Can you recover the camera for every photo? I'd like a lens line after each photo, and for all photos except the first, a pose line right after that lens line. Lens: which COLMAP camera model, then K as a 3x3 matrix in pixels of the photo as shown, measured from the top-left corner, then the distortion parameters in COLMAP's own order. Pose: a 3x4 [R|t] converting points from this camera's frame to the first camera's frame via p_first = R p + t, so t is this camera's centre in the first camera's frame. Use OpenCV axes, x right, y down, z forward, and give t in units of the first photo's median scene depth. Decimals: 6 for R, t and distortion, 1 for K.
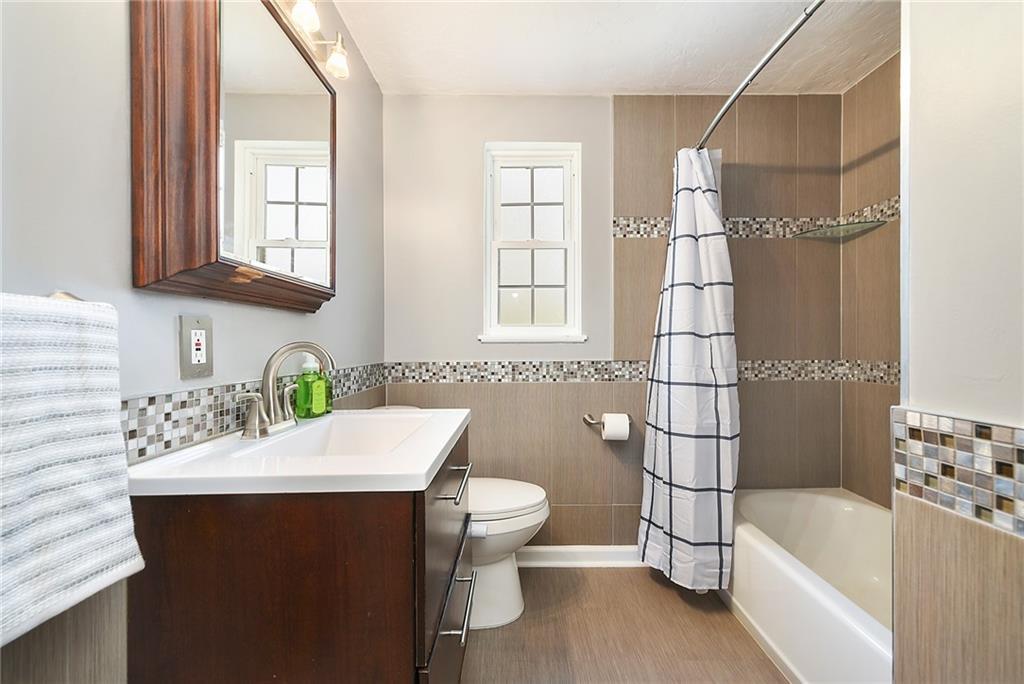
lens RADIAL K [[422.4, 0, 509.9], [0, 422.4, 342.5], [0, 0, 1]] dist [-0.002816, -0.001014]
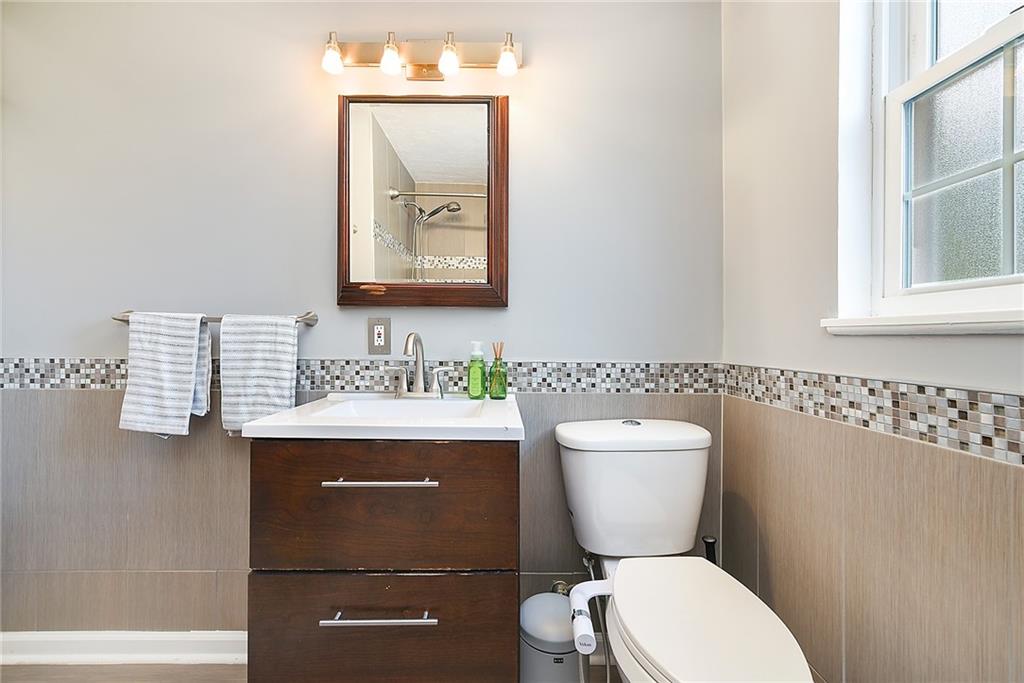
lens RADIAL K [[422.4, 0, 509.5], [0, 422.4, 339.2], [0, 0, 1]] dist [-0.002816, -0.001014]
pose [[-0.024878, 0.003376, -0.999685, 0.400169], [-0.004781, 0.999982, 0.003496, 0.006991], [0.999679, 0.004866, -0.024861, 0.665427]]
